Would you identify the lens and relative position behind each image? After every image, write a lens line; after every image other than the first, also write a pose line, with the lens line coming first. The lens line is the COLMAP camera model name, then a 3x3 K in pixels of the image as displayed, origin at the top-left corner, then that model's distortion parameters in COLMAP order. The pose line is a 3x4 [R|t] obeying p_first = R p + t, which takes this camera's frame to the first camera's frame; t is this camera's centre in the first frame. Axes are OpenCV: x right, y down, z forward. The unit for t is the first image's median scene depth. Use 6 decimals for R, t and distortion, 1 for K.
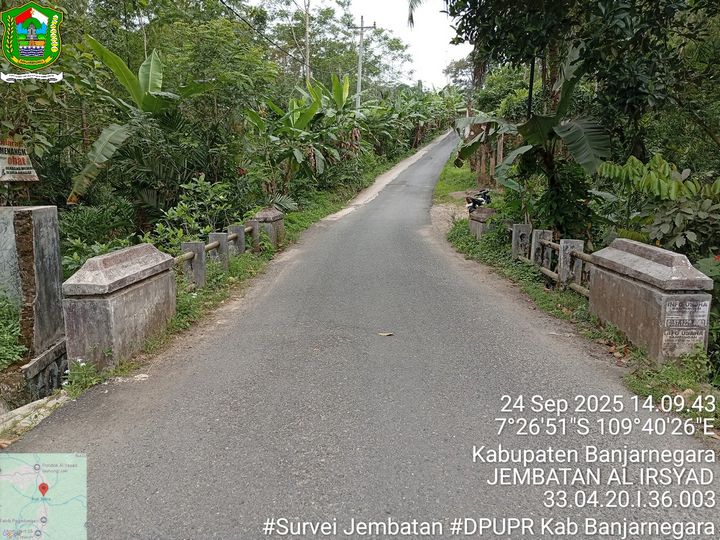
lens RADIAL K [[538.4, 0, 360.0], [0, 538.4, 270.0], [0, 0, 1]] dist [0.063994, -0.133599]
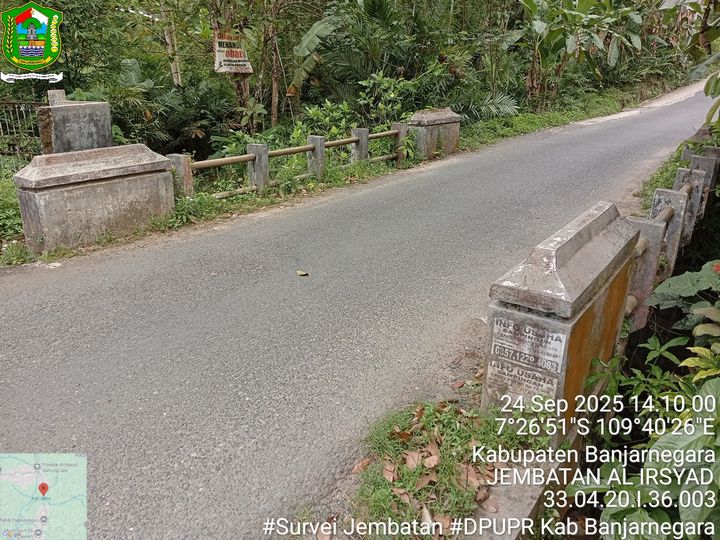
lens RADIAL K [[538.4, 0, 360.0], [0, 538.4, 270.0], [0, 0, 1]] dist [0.063994, -0.133599]
pose [[0.837254, 0.205171, -0.506864, 0.630377], [-0.105853, 0.970219, 0.217879, -0.096934], [0.536471, -0.128767, 0.834037, 0.342878]]
